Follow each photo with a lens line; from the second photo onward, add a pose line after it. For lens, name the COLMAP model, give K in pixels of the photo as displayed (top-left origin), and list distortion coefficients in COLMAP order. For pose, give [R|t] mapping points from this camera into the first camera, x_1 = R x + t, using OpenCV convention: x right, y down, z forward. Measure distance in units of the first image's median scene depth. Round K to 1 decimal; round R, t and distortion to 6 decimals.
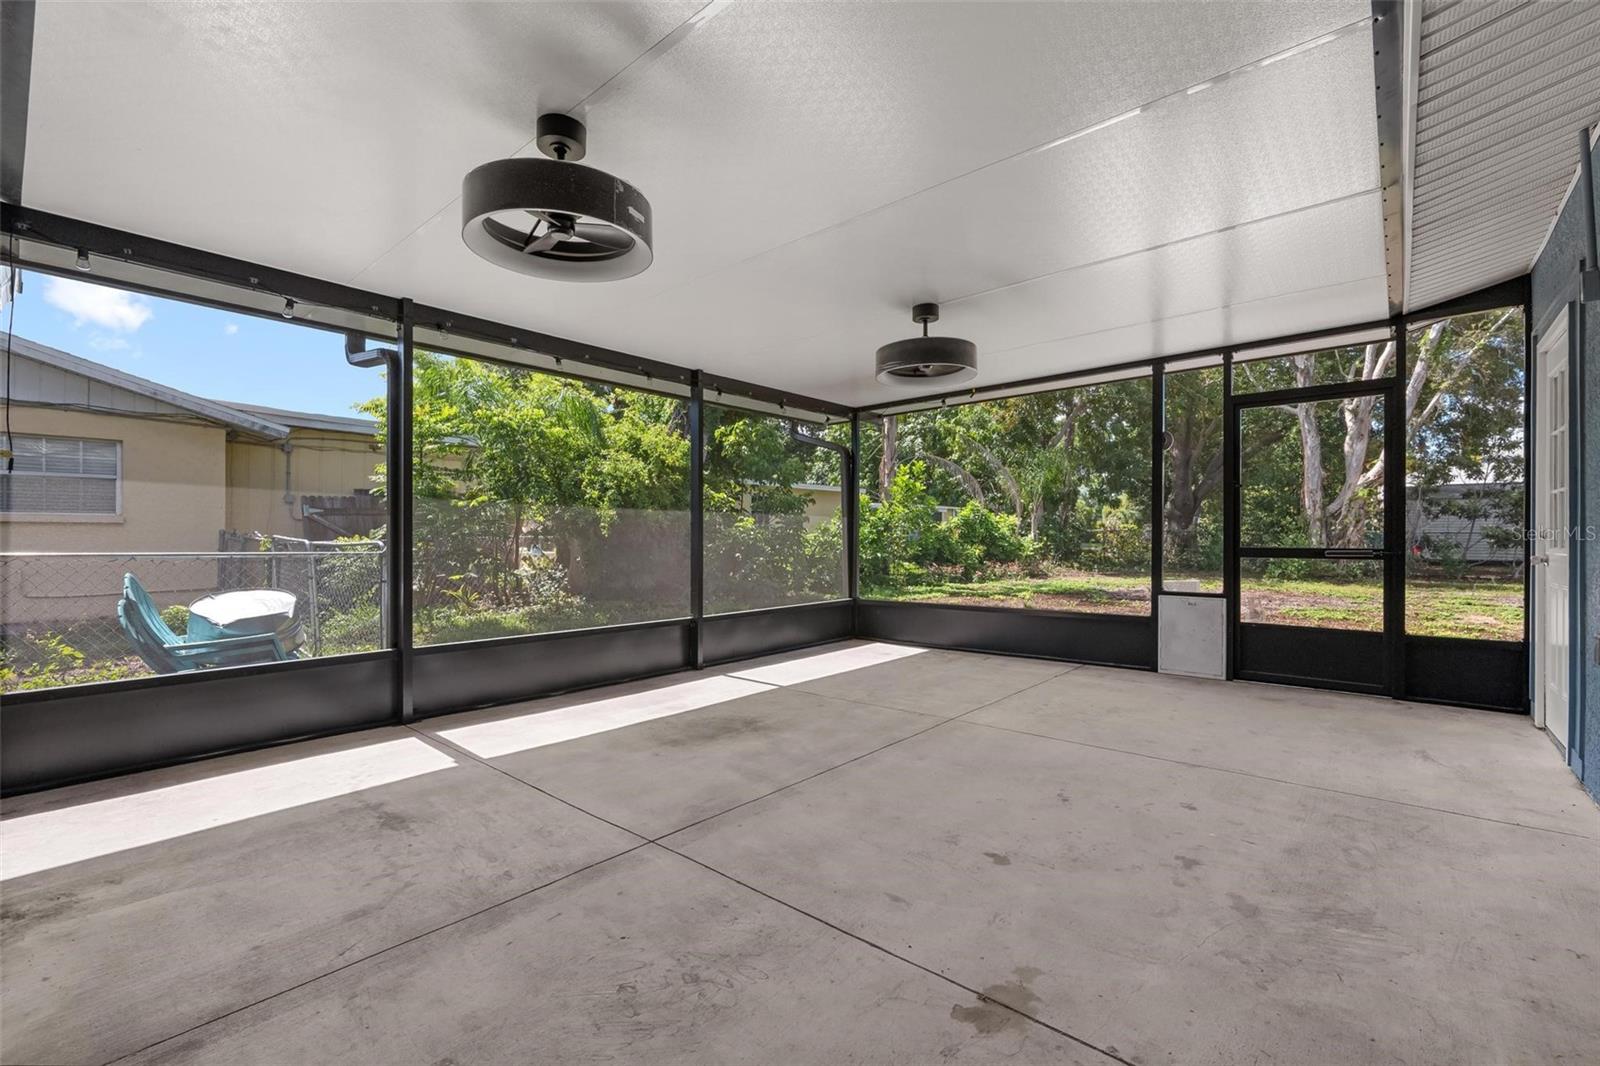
lens RADIAL K [[682.8, 0, 802.3], [0, 682.8, 528.7], [0, 0, 1]] dist [-0.001408, -0.000118]
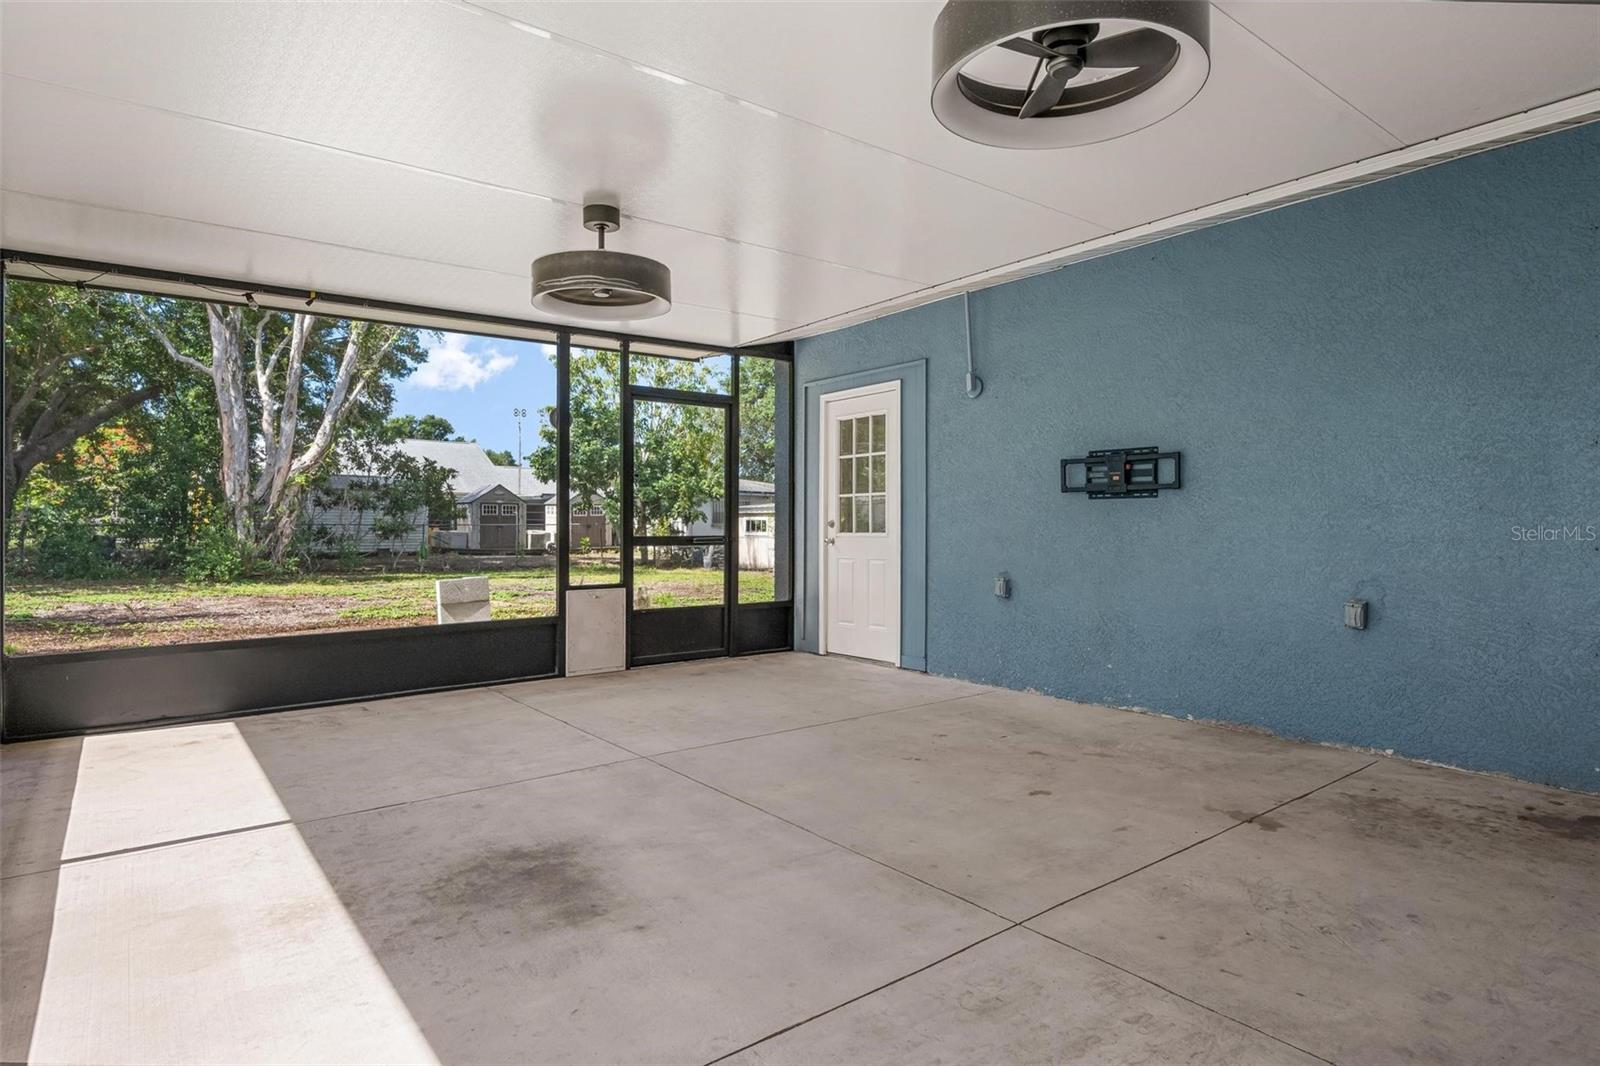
lens RADIAL K [[875.8, 0, 800.0], [0, 875.8, 533.0], [0, 0, 1]] dist [0.001507, -0.000255]
pose [[0.191368, -0.004909, 0.981506, -0.698857], [-0.010396, 0.999921, 0.007028, 0.012297], [-0.981463, -0.011549, 0.191302, 0.607187]]
